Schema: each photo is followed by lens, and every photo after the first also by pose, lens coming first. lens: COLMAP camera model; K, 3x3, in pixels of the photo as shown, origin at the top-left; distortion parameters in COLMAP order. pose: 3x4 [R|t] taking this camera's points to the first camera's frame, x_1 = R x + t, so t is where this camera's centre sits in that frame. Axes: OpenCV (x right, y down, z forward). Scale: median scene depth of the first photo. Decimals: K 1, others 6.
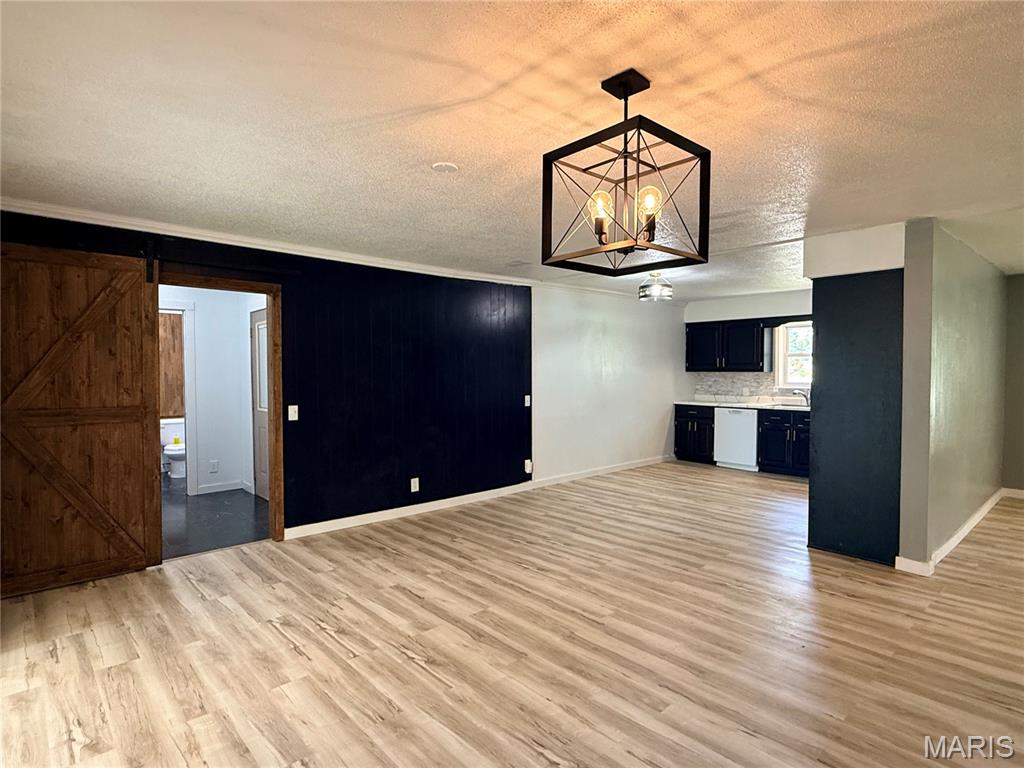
lens RADIAL K [[551.2, 0, 510.2], [0, 551.2, 386.4], [0, 0, 1]] dist [0.000960, -0.001879]
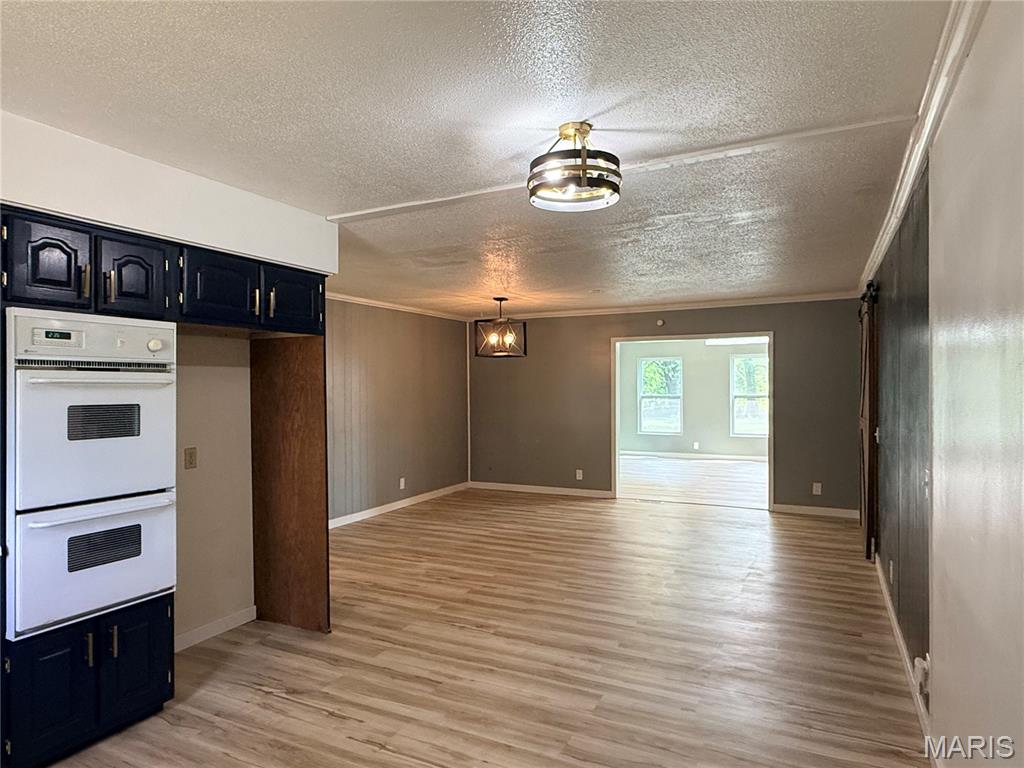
lens RADIAL K [[609.7, 0, 509.7], [0, 609.7, 386.7], [0, 0, 1]] dist [-0.017242, 0.001186]
pose [[-0.934573, 0.010610, -0.355612, 0.857606], [0.001052, 0.999633, 0.027061, -0.091414], [0.355769, 0.024917, -0.934242, 2.630763]]
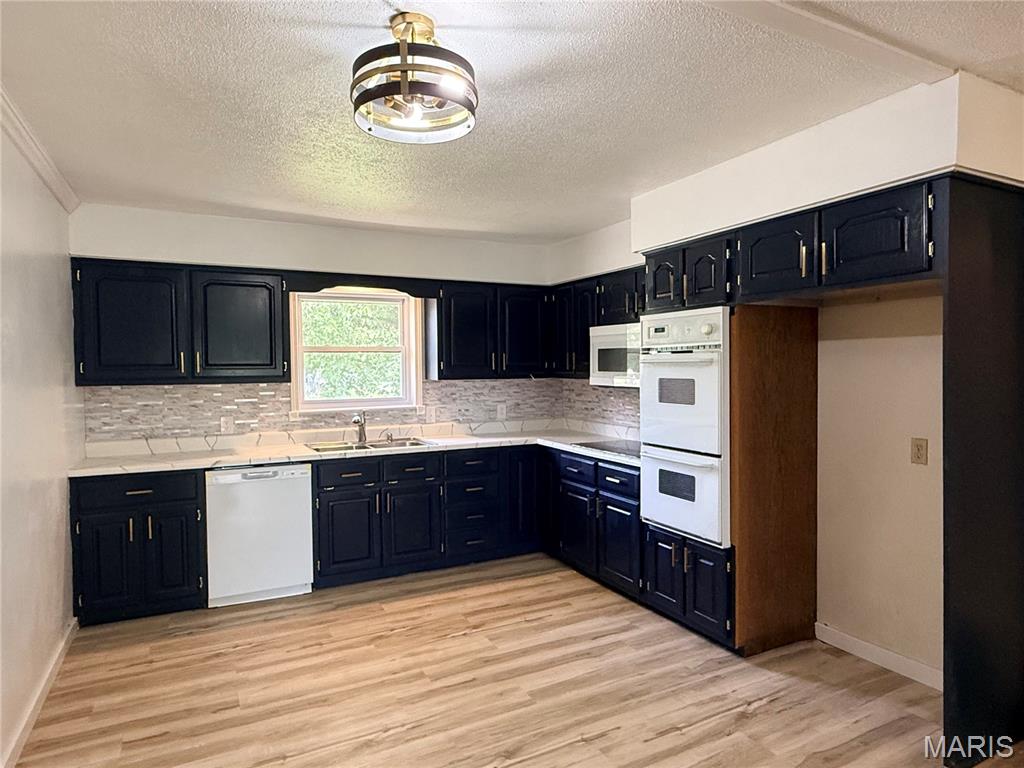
lens RADIAL K [[609.7, 0, 509.7], [0, 609.7, 386.7], [0, 0, 1]] dist [-0.017242, 0.001186]
pose [[0.249694, -0.030683, 0.967839, -0.020519], [0.038572, 0.999020, 0.021720, -0.067524], [-0.967556, 0.031908, 0.250632, 1.726522]]
